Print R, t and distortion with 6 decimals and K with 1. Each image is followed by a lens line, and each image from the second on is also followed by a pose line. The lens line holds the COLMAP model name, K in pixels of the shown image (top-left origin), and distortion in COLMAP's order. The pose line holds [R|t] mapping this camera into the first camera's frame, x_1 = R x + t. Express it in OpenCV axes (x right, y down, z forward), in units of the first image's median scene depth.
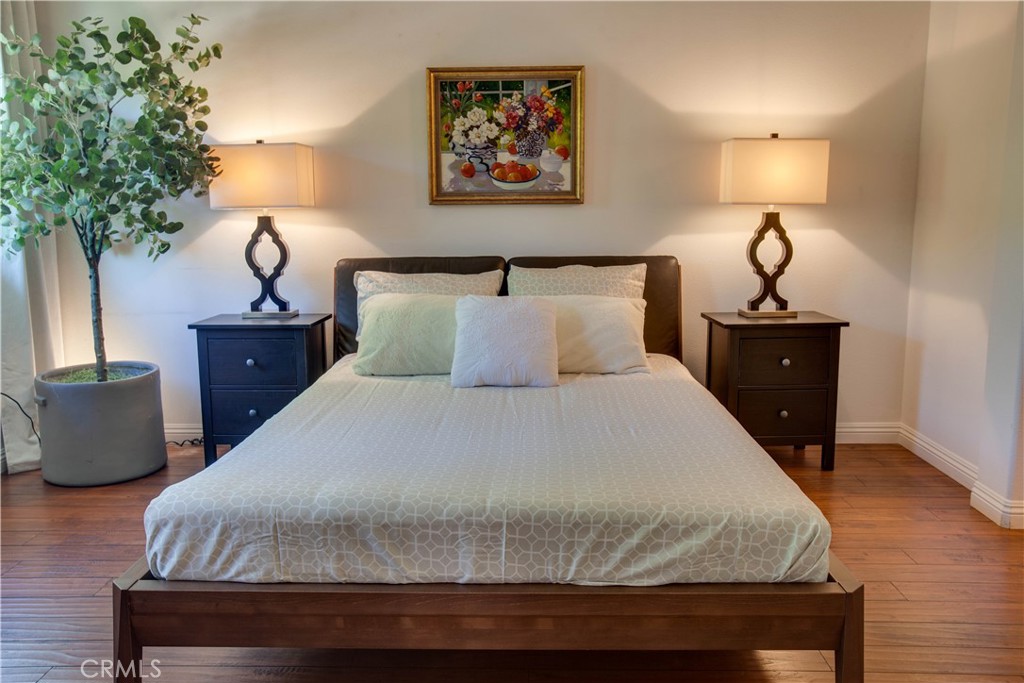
lens RADIAL K [[828.6, 0, 512.0], [0, 828.6, 341.5], [0, 0, 1]] dist [-0.031473, 0.010742]
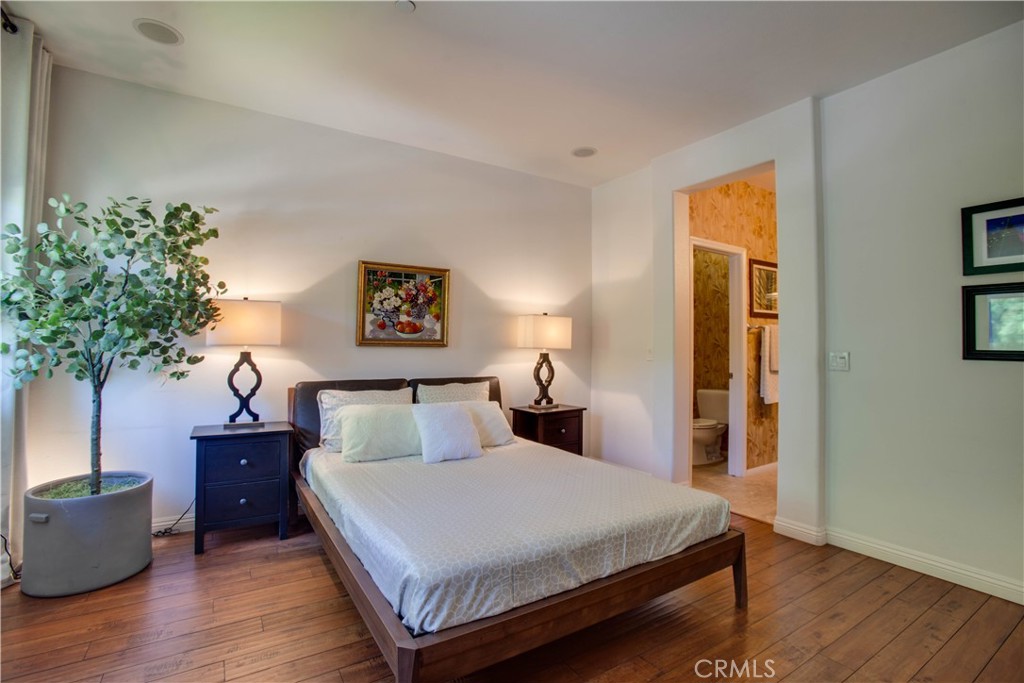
lens RADIAL K [[478.2, 0, 510.3], [0, 478.2, 332.0], [0, 0, 1]] dist [-0.082387, 0.031321]
pose [[0.833510, 0.032893, 0.551525, -0.359880], [0.071930, 0.983270, -0.167349, -0.022828], [-0.547803, 0.179159, 0.817199, 0.120035]]
